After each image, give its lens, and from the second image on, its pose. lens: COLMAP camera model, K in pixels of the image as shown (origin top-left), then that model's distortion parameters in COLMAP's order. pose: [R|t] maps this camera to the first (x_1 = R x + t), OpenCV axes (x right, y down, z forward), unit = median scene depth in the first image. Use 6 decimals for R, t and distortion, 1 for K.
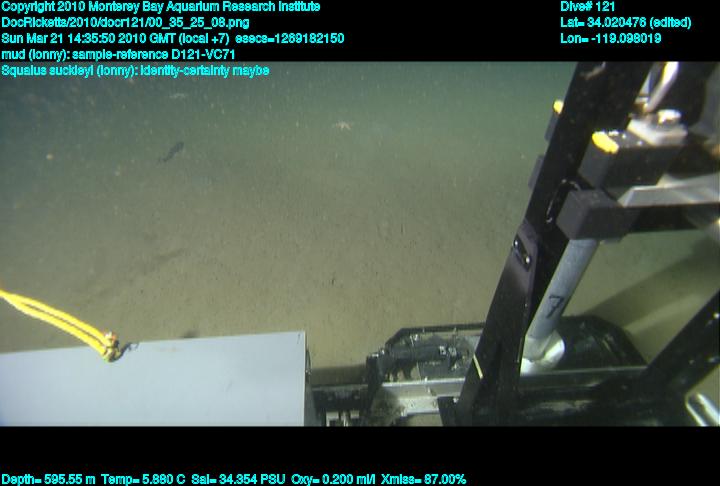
lens RADIAL K [[382.5, 0, 363.2], [0, 382.5, 244.6], [0, 0, 1]] dist [0.000329, 0.063214]
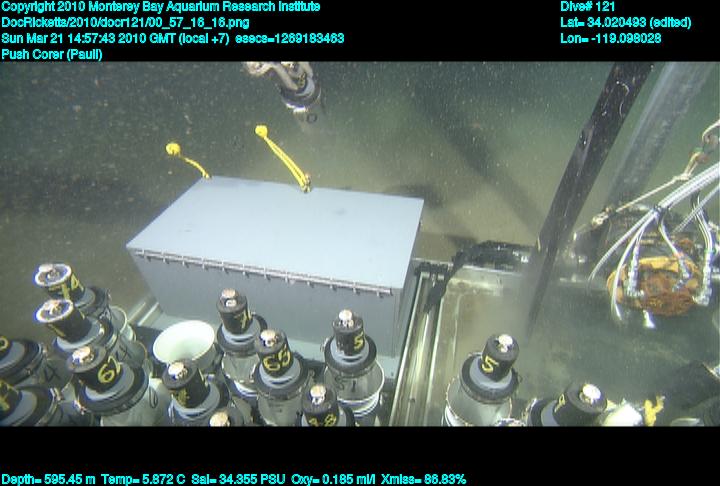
lens RADIAL K [[402.2, 0, 360.6], [0, 402.2, 272.3], [0, 0, 1]] dist [-0.029593, 0.084864]
pose [[0.949112, 0.209233, -0.235387, 0.048805], [-0.207556, 0.977694, 0.032170, 0.521979], [0.236868, 0.018323, 0.971369, -0.594505]]
